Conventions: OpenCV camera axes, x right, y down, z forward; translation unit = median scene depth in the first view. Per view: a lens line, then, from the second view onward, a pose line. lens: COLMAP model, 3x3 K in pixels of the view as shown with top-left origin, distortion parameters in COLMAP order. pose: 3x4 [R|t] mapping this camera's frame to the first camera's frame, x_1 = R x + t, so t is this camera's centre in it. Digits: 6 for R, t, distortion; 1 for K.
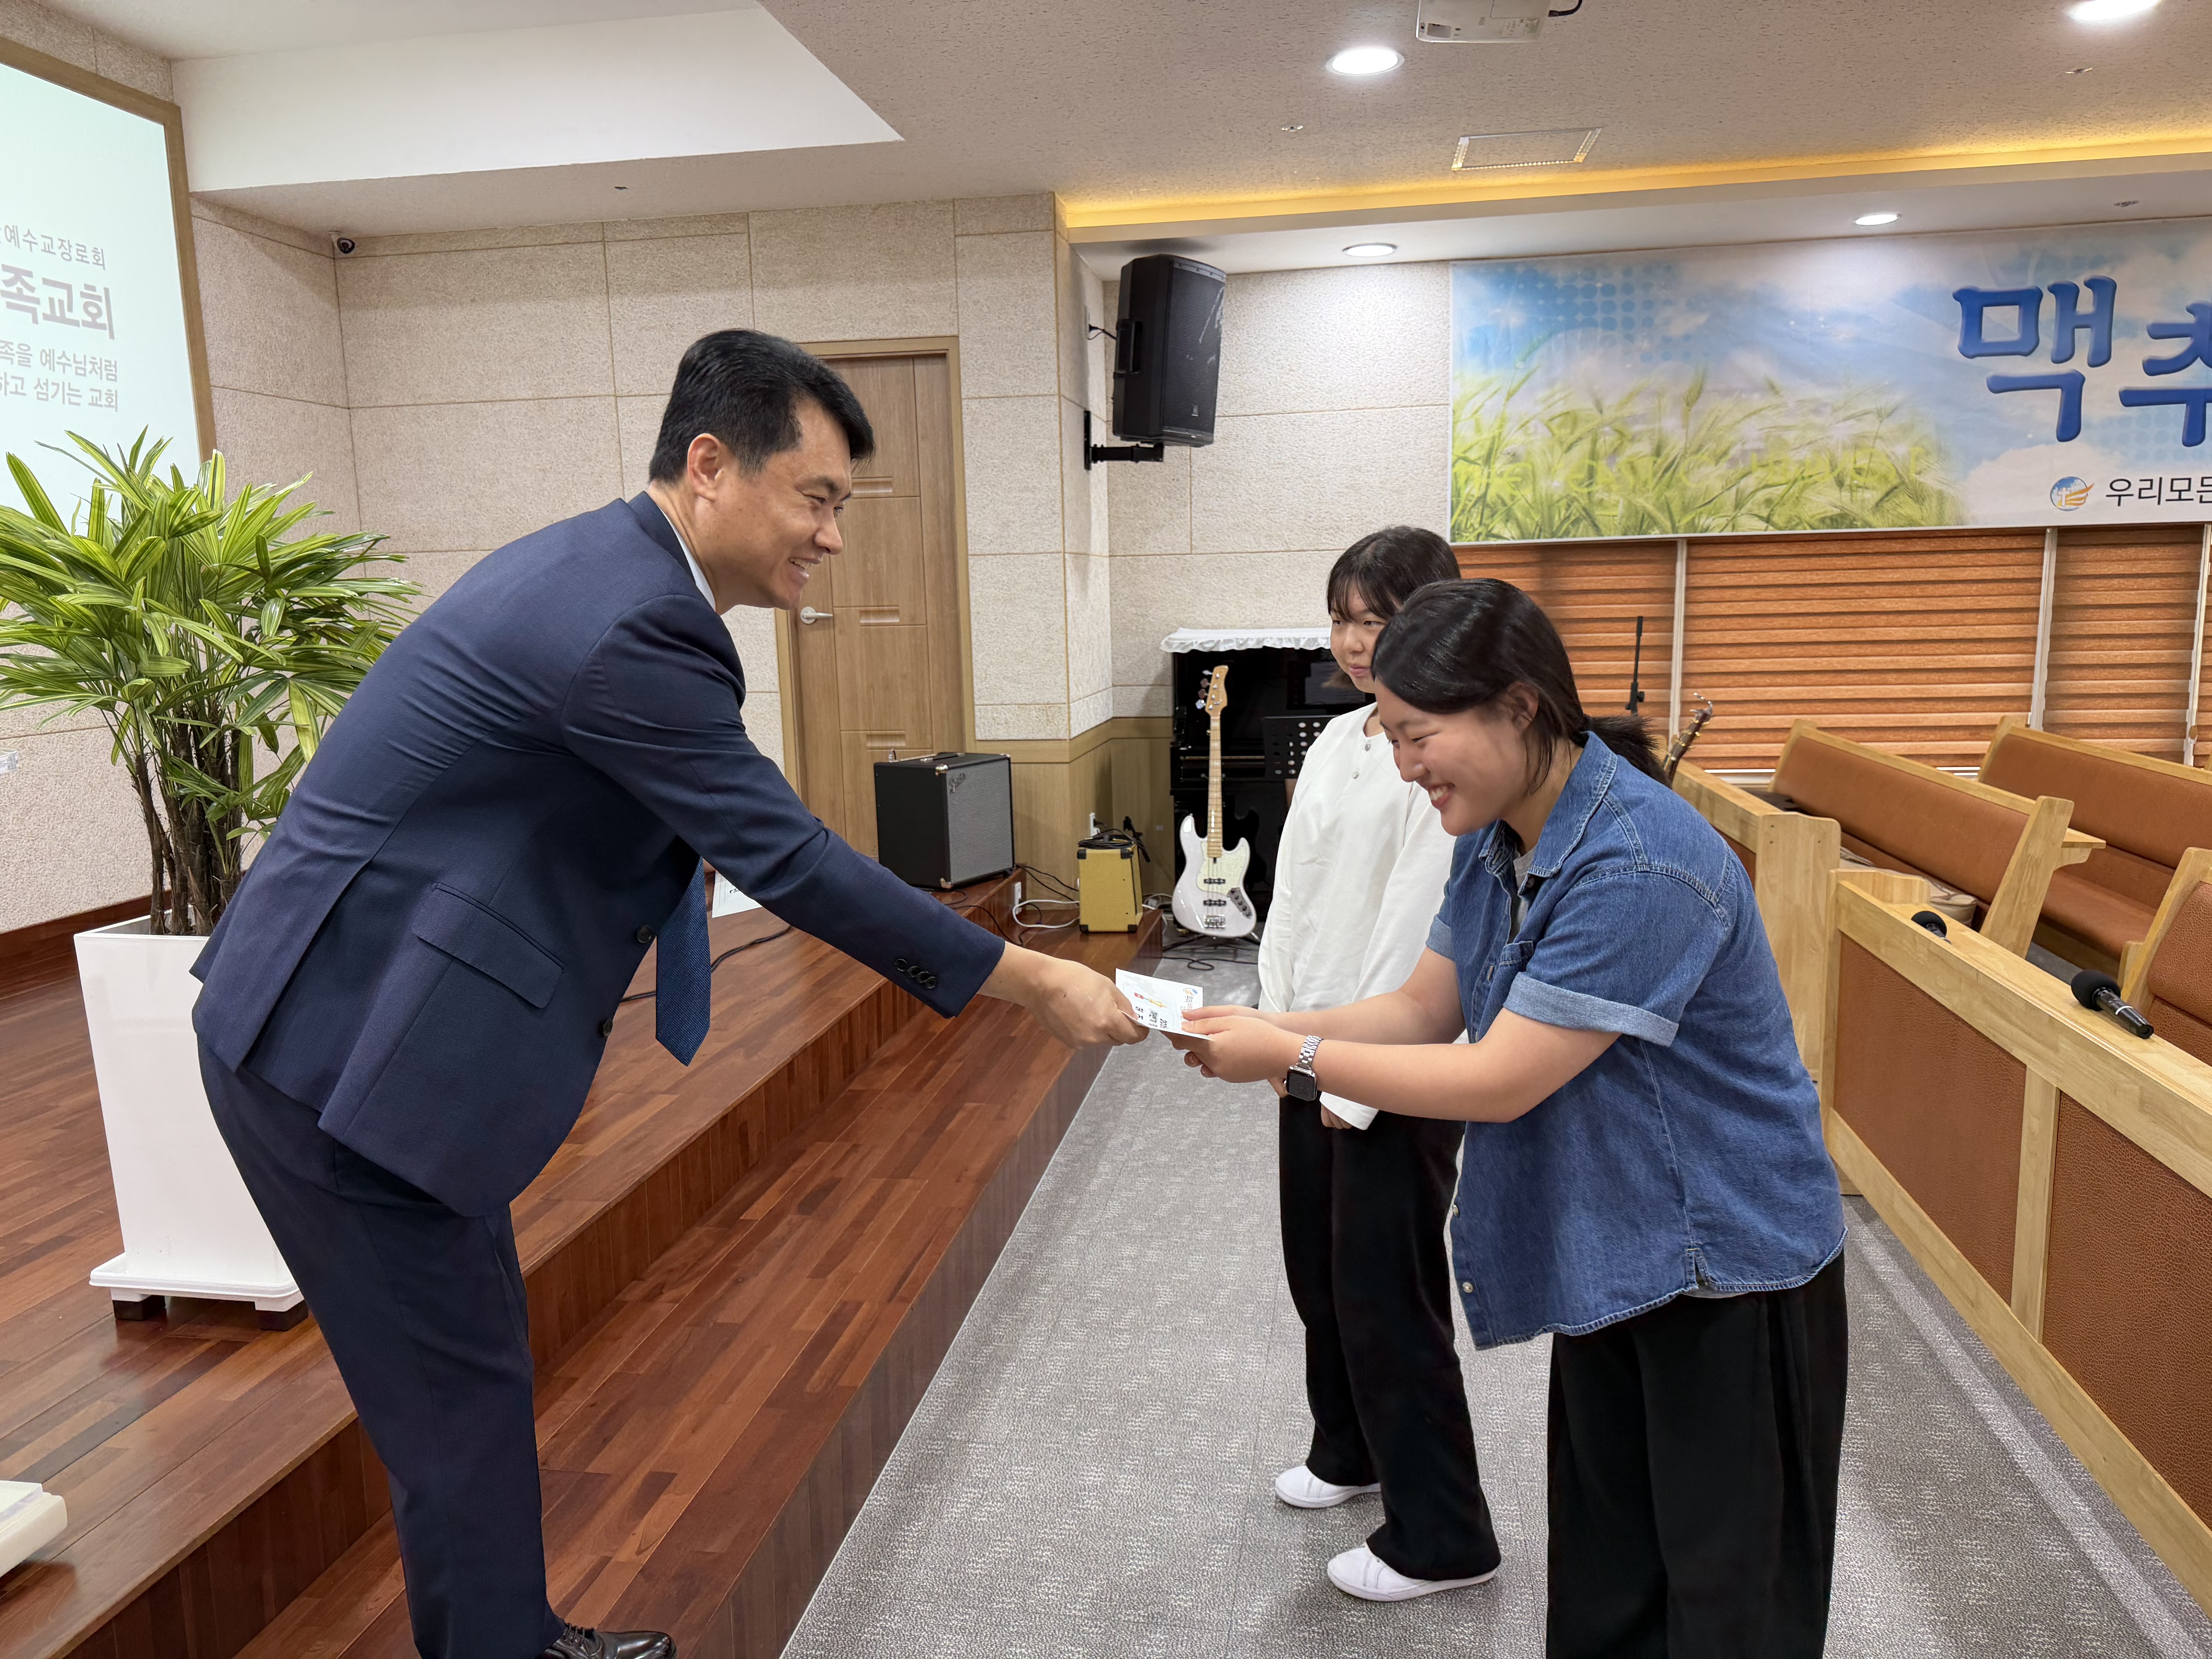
lens RADIAL K [[1573.9, 0, 1106.0], [0, 1573.9, 829.5], [0, 0, 1]] dist [0.043931, -0.030271]
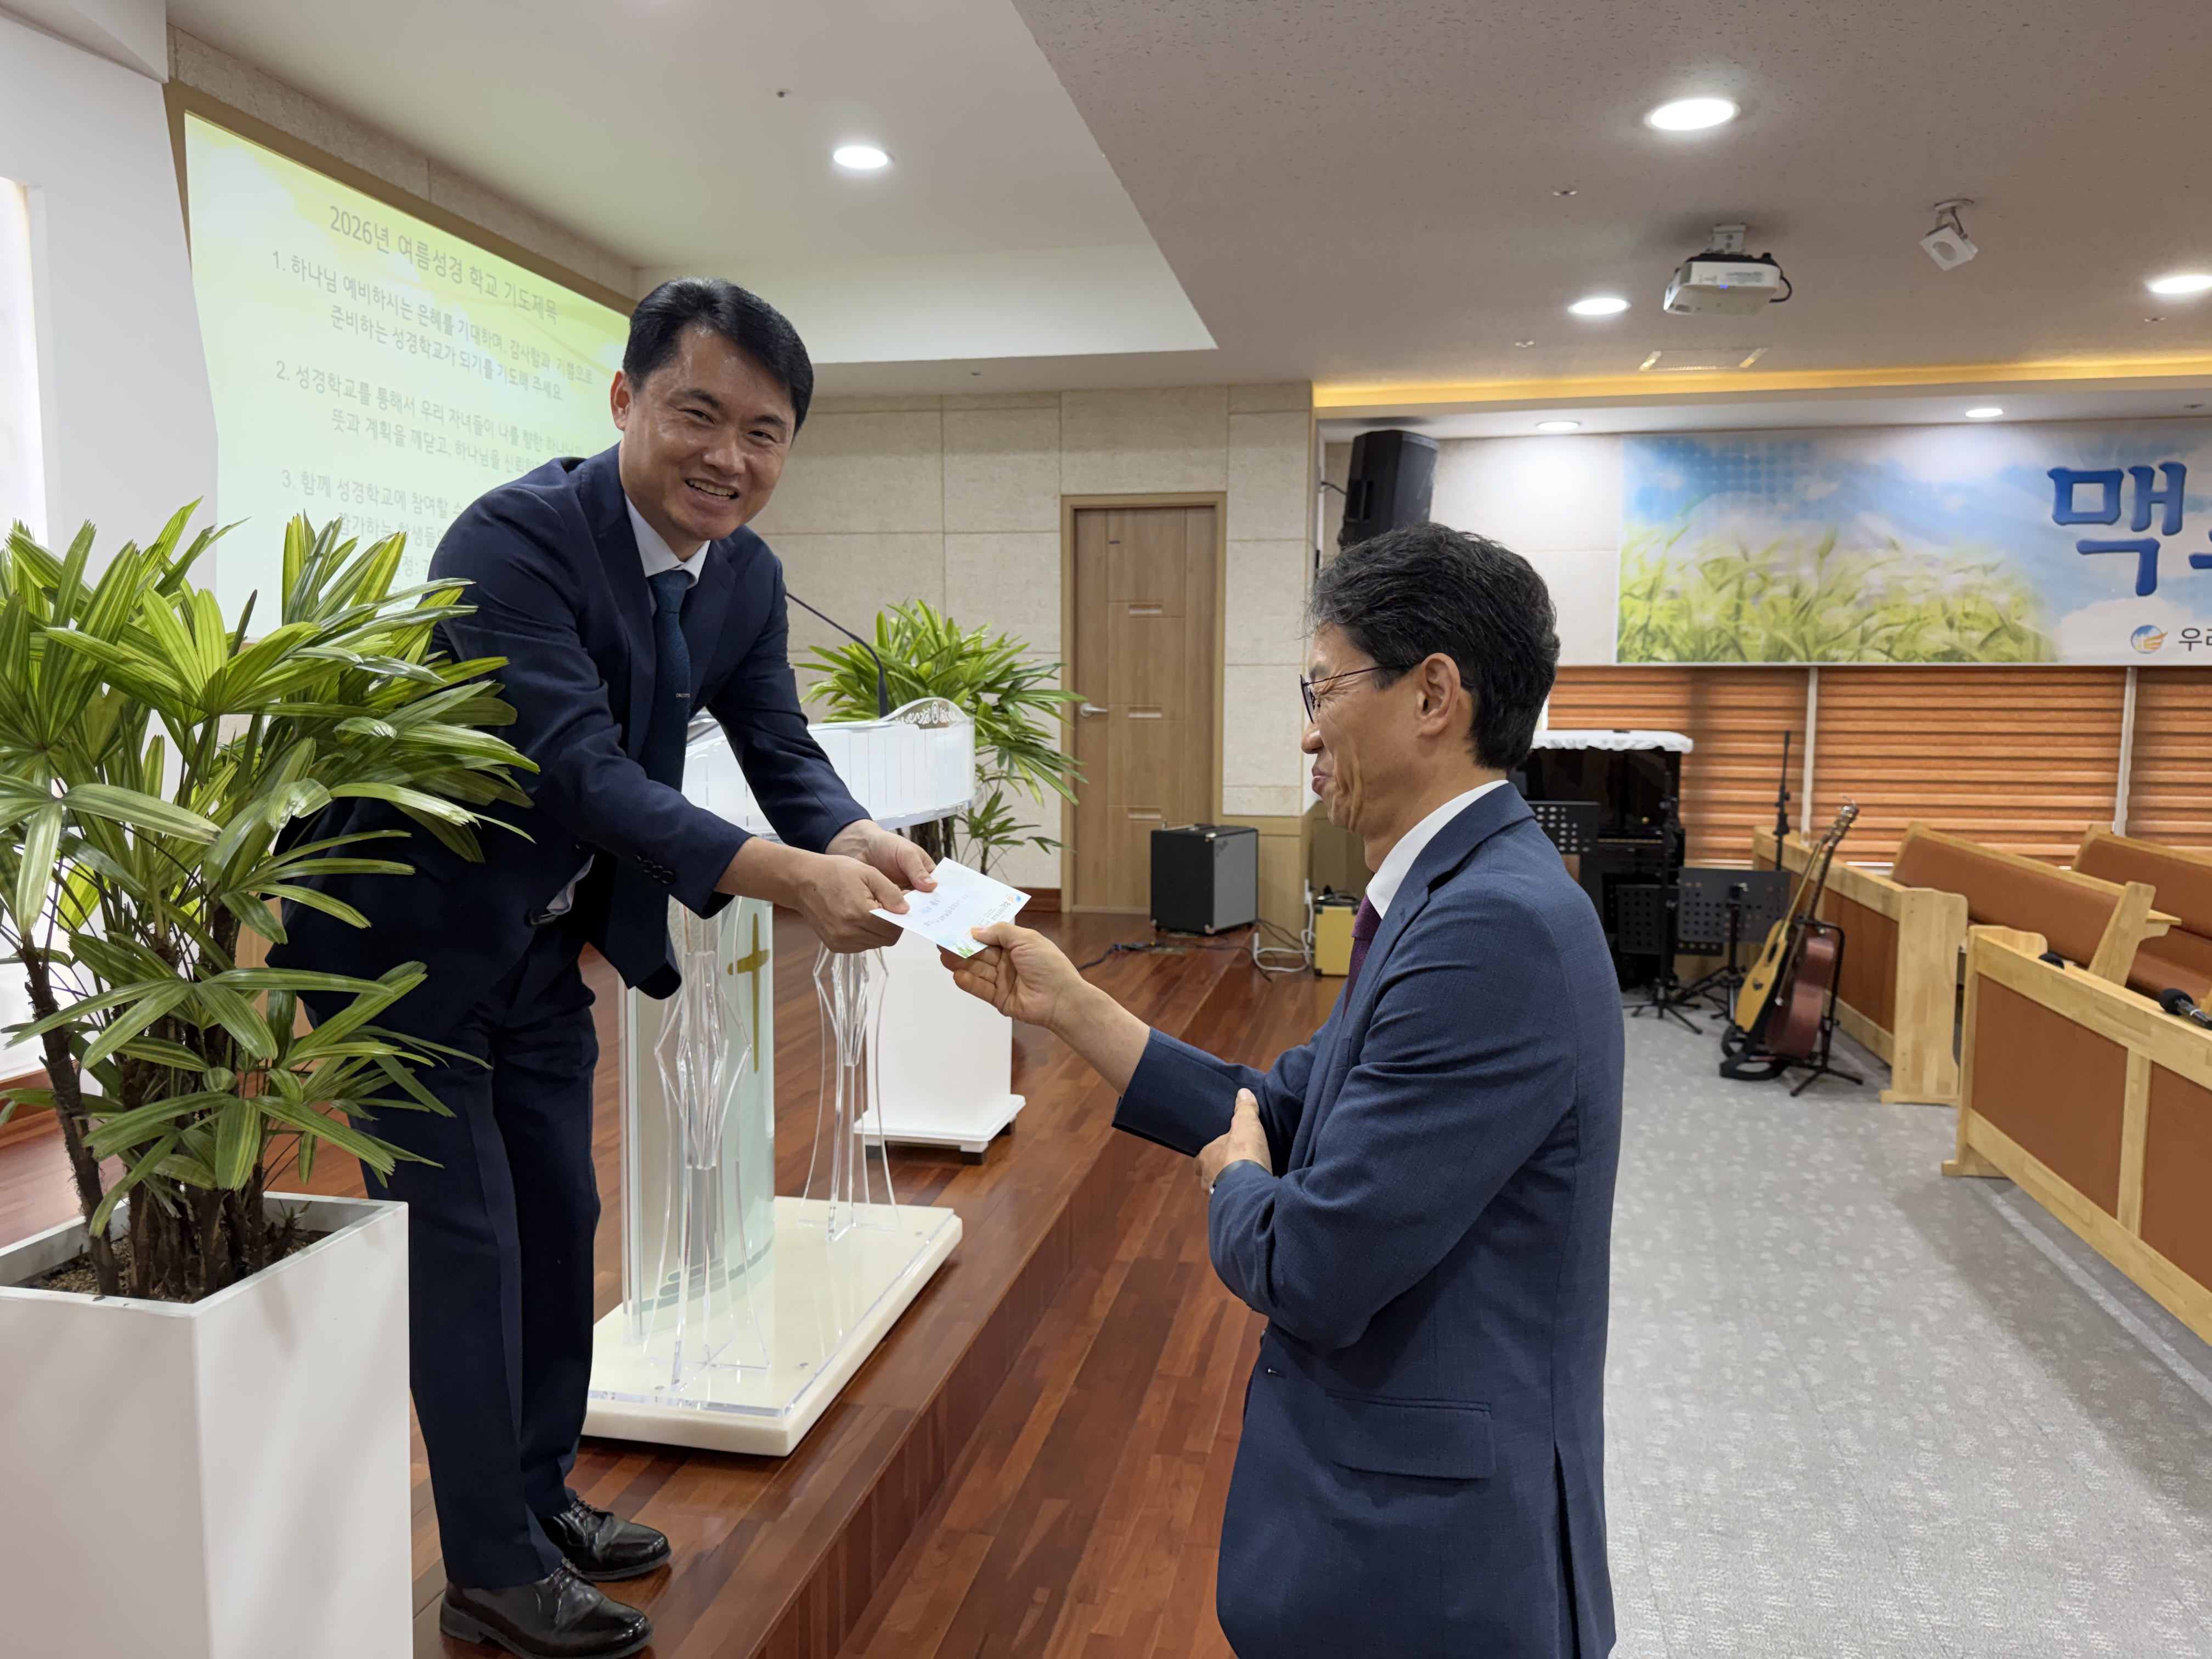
lens RADIAL K [[1541.0, 0, 1106.3], [0, 1541.0, 831.6], [0, 0, 1]] dist [0.043436, -0.038914]
pose [[0.998613, 0.031899, -0.041897, -0.117734], [-0.034245, 0.997815, -0.056505, 0.025099], [0.040003, 0.057861, 0.997523, -0.182927]]
